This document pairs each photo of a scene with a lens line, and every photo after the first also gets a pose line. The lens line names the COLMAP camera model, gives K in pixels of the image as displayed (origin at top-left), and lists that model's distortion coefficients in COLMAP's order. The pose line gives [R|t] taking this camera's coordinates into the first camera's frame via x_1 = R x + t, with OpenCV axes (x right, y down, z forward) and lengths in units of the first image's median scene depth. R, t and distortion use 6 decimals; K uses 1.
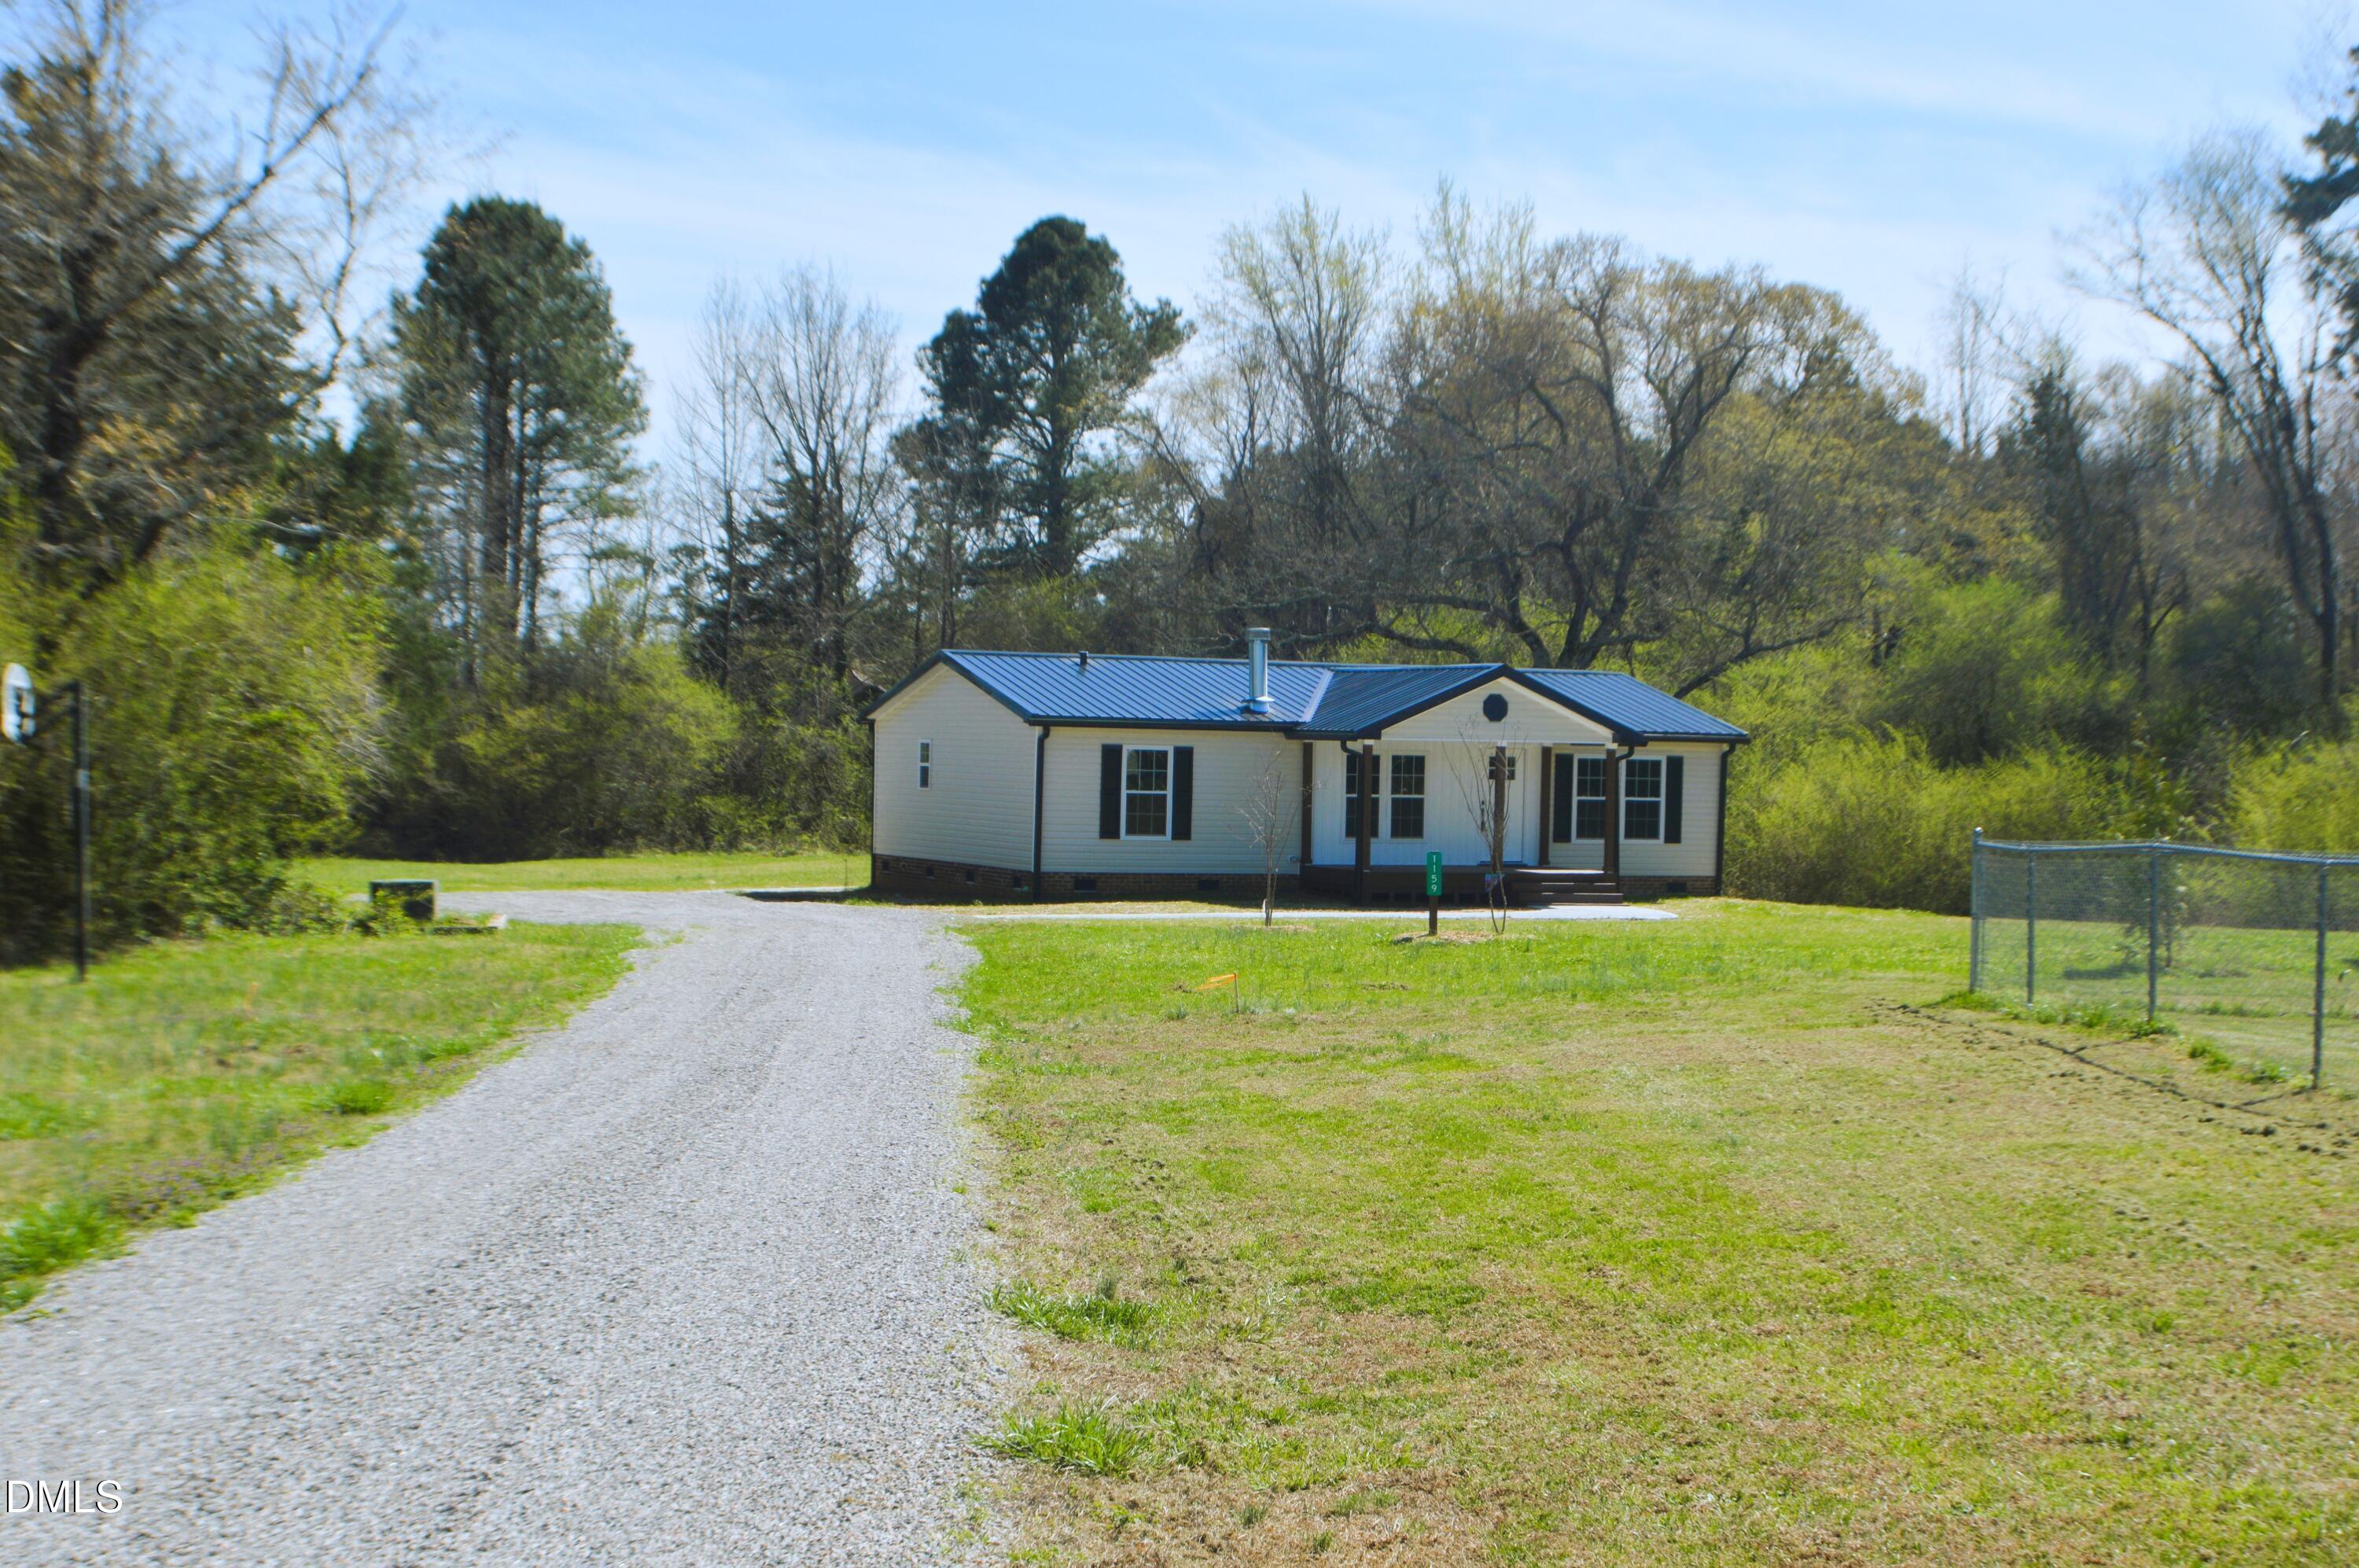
lens RADIAL K [[4031.2, 0, 1173.3], [0, 4031.2, 800.6], [0, 0, 1]] dist [-0.128434, 0.000000]
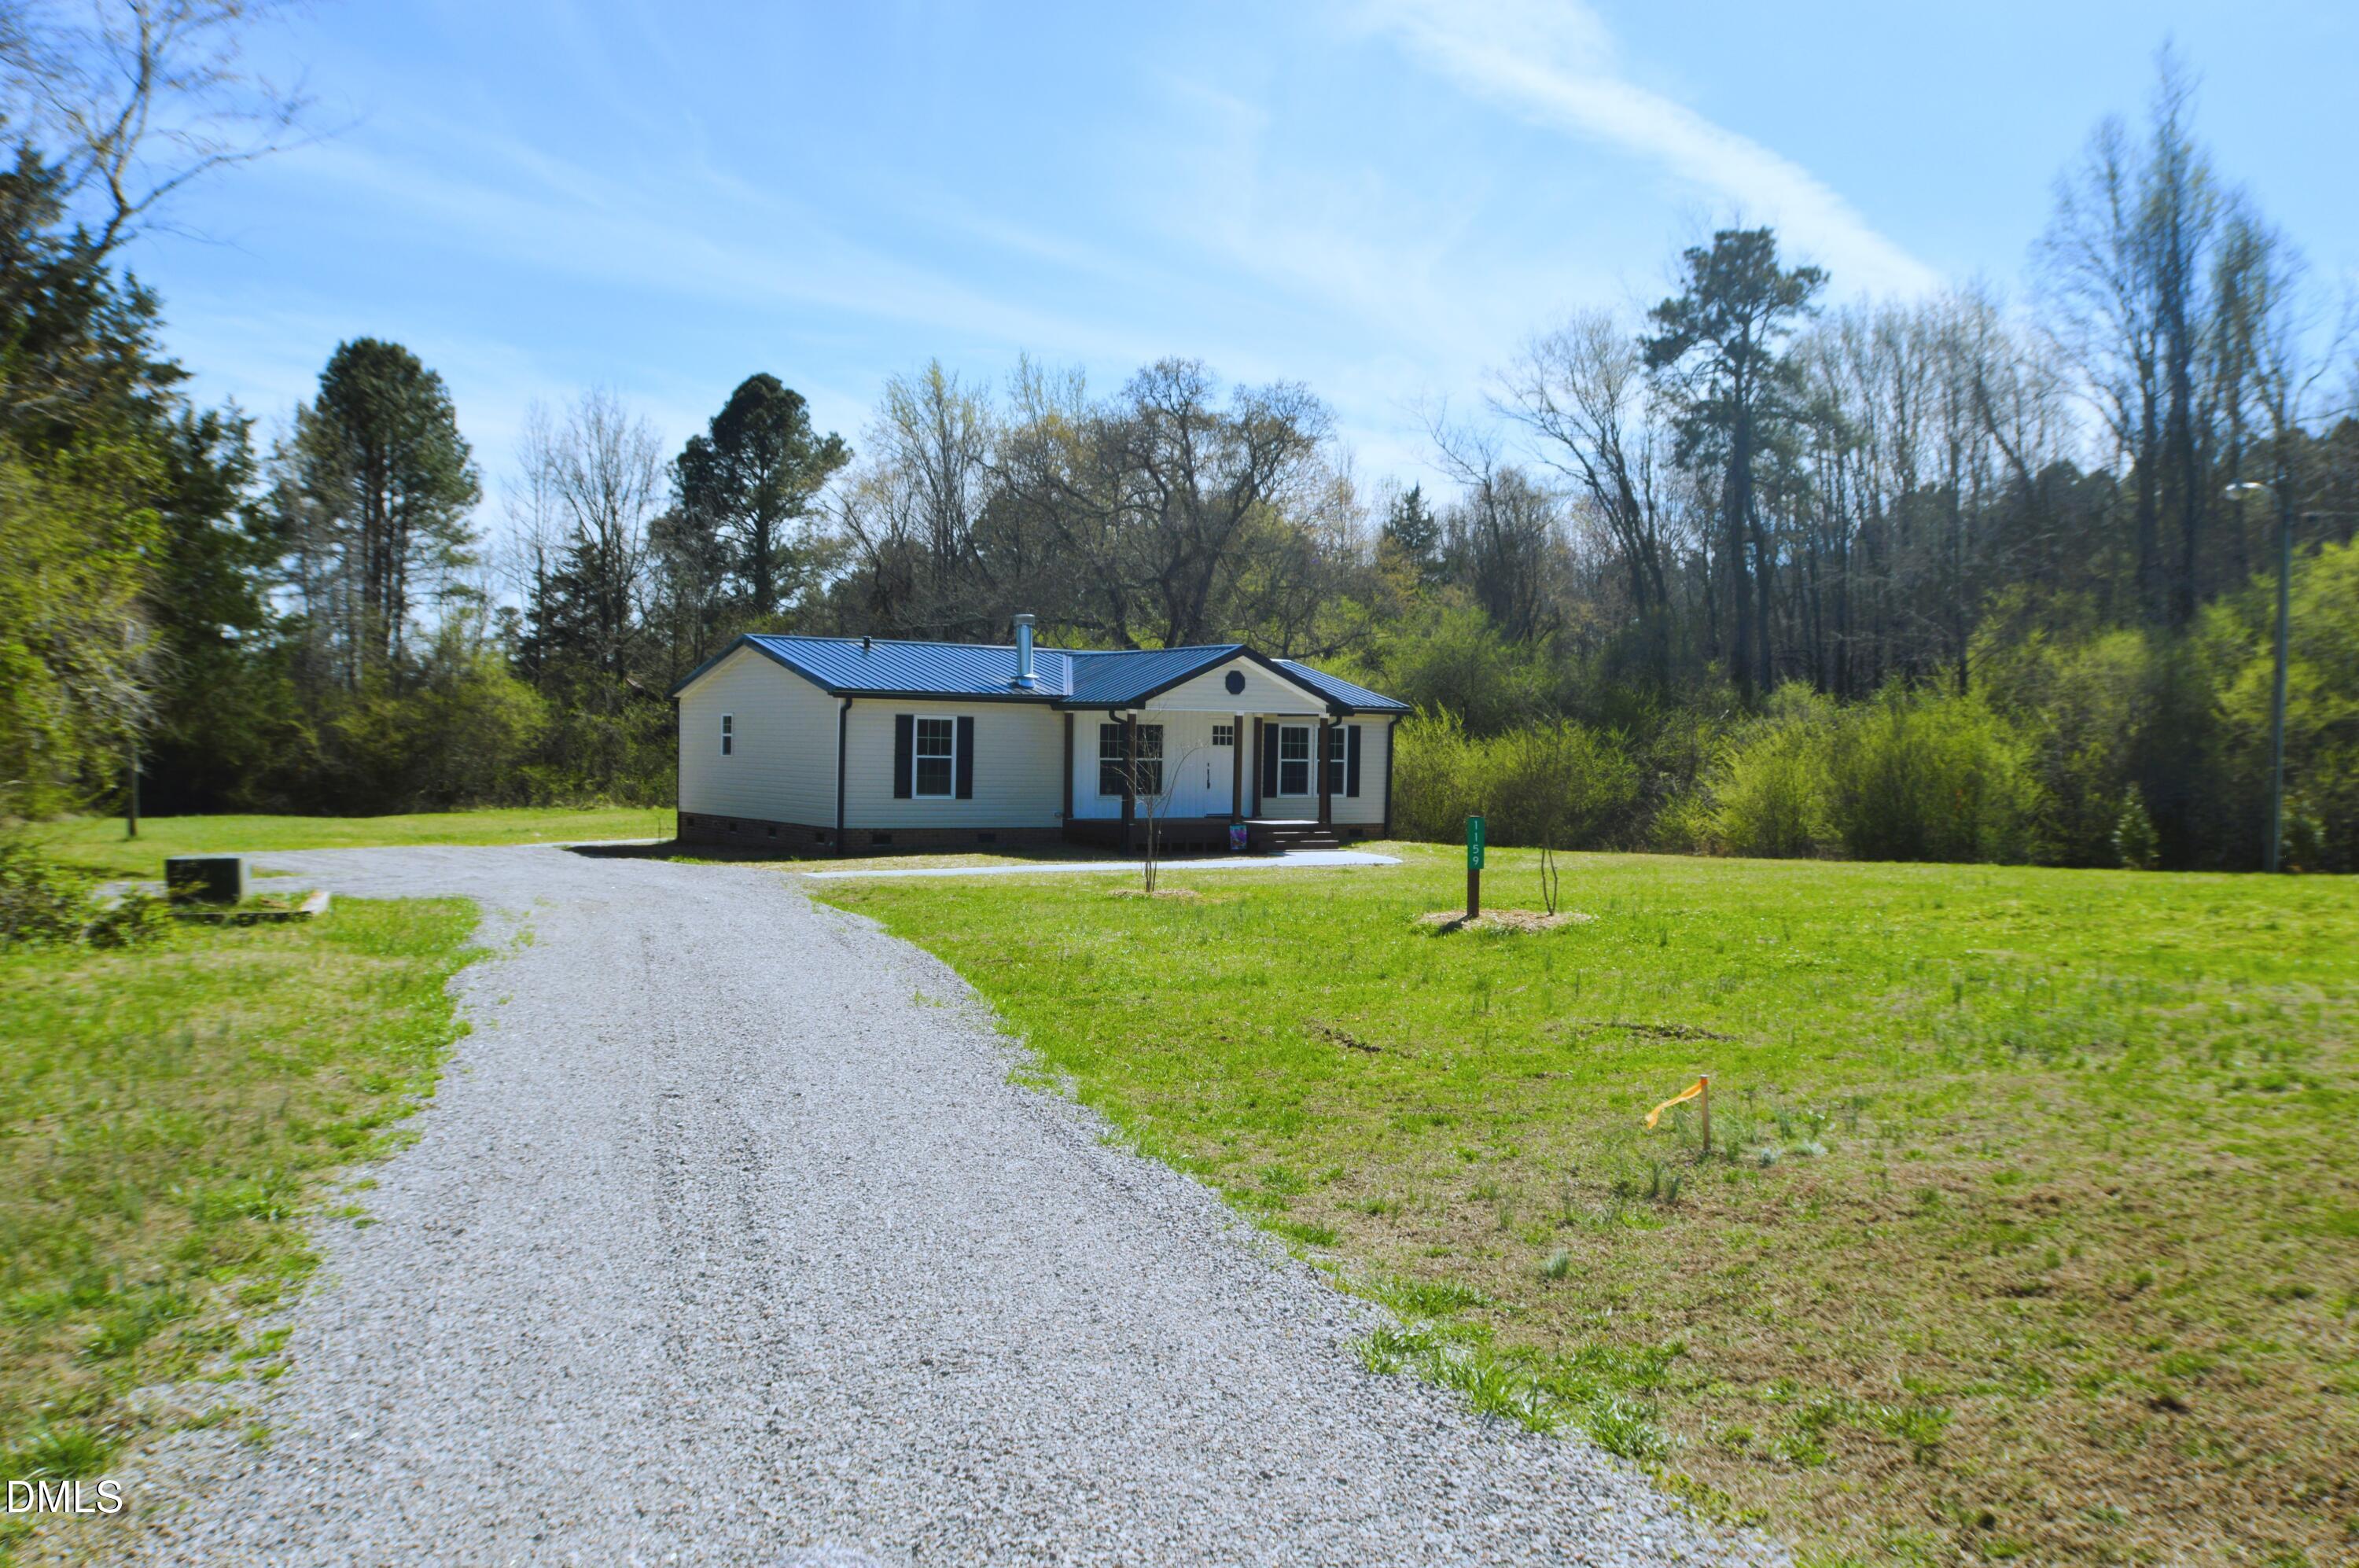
lens RADIAL K [[2138.3, 0, 1194.5], [0, 2138.3, 769.0], [0, 0, 1]] dist [-0.171856, 0.000000]
pose [[0.980357, -0.006669, 0.197117, -0.050127], [0.006734, 0.999977, 0.000336, 0.001579], [-0.197115, 0.000998, 0.980380, 0.376017]]
